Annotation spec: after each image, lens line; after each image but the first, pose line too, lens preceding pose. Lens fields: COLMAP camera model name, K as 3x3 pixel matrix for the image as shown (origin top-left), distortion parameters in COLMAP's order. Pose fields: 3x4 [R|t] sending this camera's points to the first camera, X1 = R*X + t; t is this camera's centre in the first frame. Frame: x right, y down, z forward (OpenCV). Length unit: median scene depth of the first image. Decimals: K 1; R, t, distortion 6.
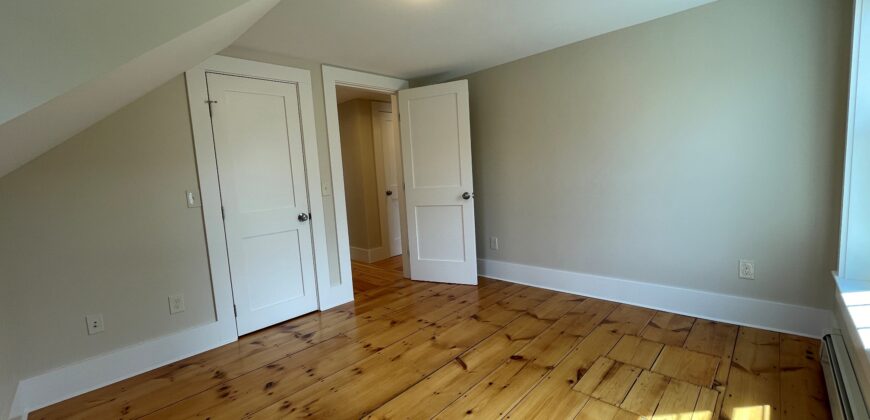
lens RADIAL K [[354.4, 0, 434.3], [0, 354.4, 207.5], [0, 0, 1]] dist [0.000326, -0.000440]
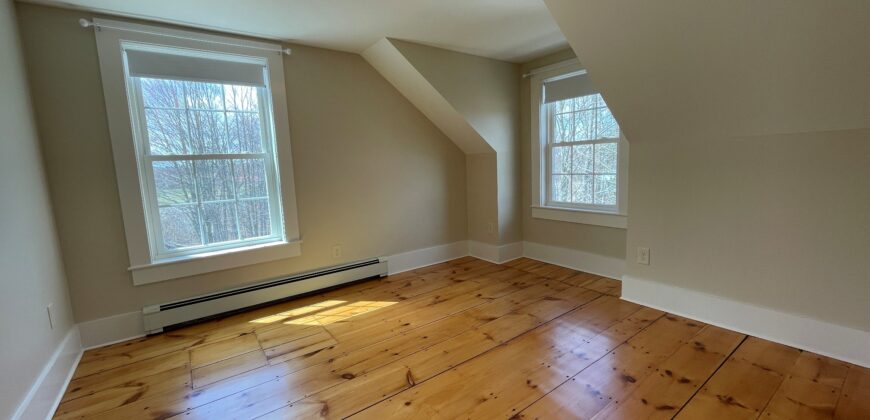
lens RADIAL K [[351.3, 0, 415.1], [0, 351.3, 202.3], [0, 0, 1]] dist [0.003195, 0.000130]
pose [[-0.971949, 0.078924, 0.221554, -0.174271], [0.123472, 0.972989, 0.195058, -0.167026], [-0.200175, 0.216942, -0.955440, 1.857796]]
